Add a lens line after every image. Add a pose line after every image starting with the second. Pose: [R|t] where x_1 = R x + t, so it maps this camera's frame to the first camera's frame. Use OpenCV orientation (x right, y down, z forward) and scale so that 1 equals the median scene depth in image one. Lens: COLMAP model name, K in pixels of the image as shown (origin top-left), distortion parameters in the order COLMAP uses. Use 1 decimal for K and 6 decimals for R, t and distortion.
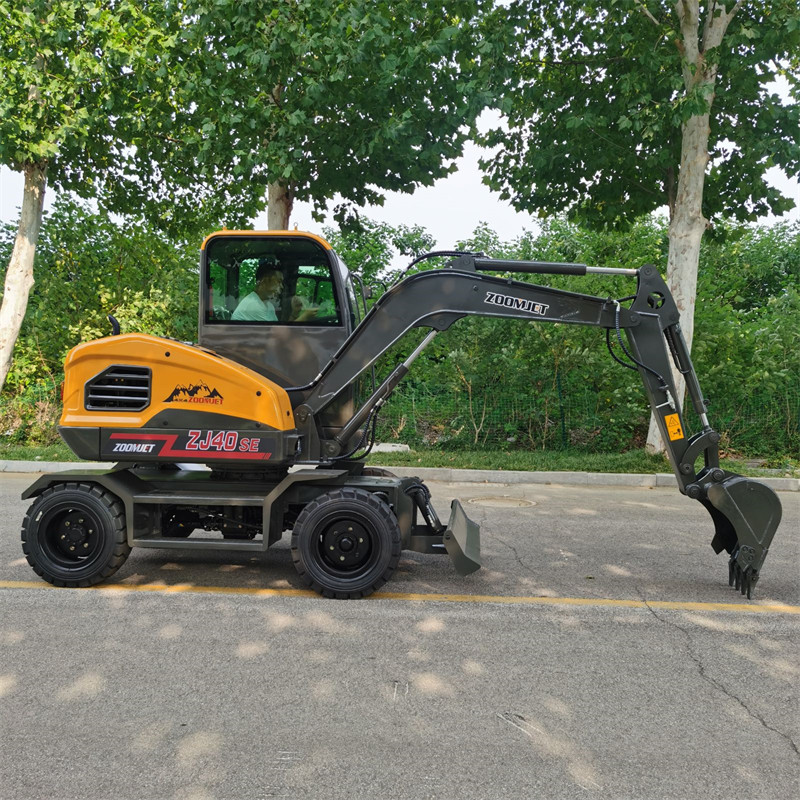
lens RADIAL K [[803.2, 0, 400.0], [0, 803.2, 400.0], [0, 0, 1]] dist [0.048515, -0.005890]
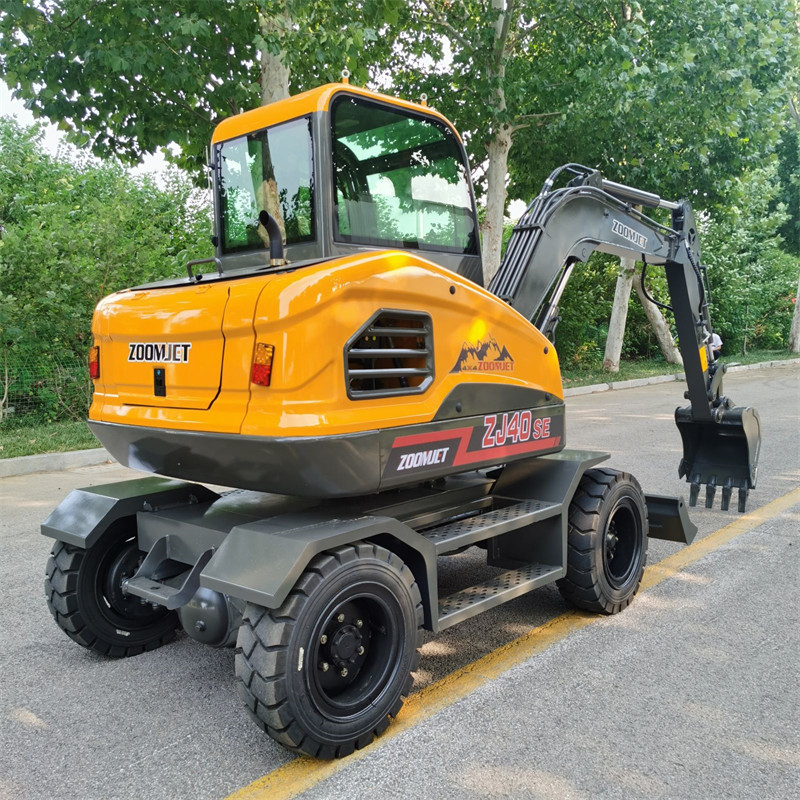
lens RADIAL K [[803.2, 0, 400.0], [0, 803.2, 400.0], [0, 0, 1]] dist [0.048515, -0.005890]
pose [[0.666859, -0.094887, 0.739118, -0.748434], [0.051943, 0.995366, 0.080918, -0.026992], [-0.743371, -0.015569, 0.668698, 0.641652]]
